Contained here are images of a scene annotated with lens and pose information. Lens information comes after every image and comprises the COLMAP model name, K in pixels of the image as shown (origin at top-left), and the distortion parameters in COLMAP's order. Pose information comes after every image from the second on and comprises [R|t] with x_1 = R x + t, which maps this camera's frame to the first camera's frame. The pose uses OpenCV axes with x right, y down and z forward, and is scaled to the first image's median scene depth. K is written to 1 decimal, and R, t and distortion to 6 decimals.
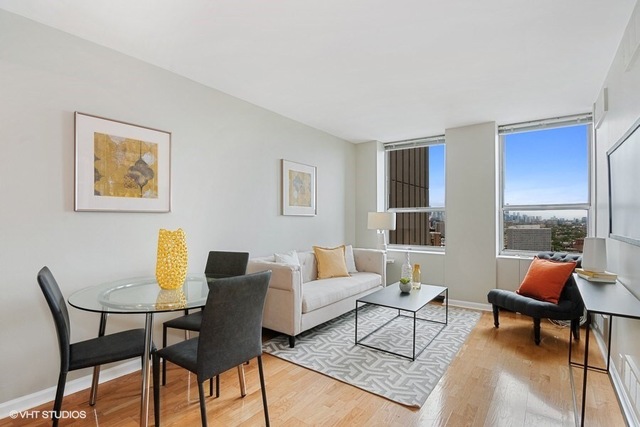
lens RADIAL K [[315.4, 0, 315.5], [0, 315.4, 213.2], [0, 0, 1]] dist [-0.015060, -0.001878]
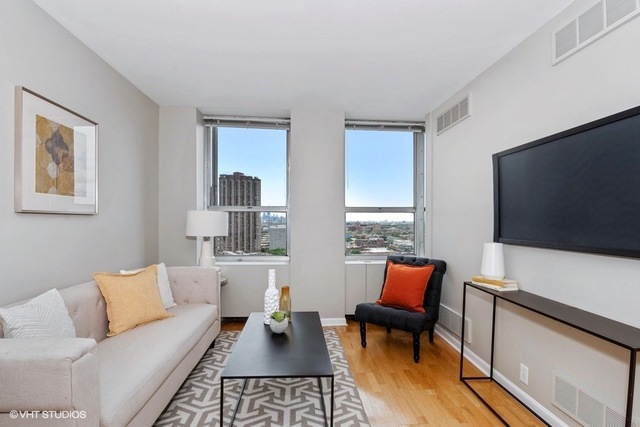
lens RADIAL K [[315.4, 0, 323.7], [0, 315.4, 218.3], [0, 0, 1]] dist [-0.015060, -0.001878]
pose [[0.747846, 0.007539, 0.663830, -0.067762], [-0.018200, 0.999793, 0.009149, 0.002511], [-0.663623, -0.018923, 0.747828, 0.364084]]
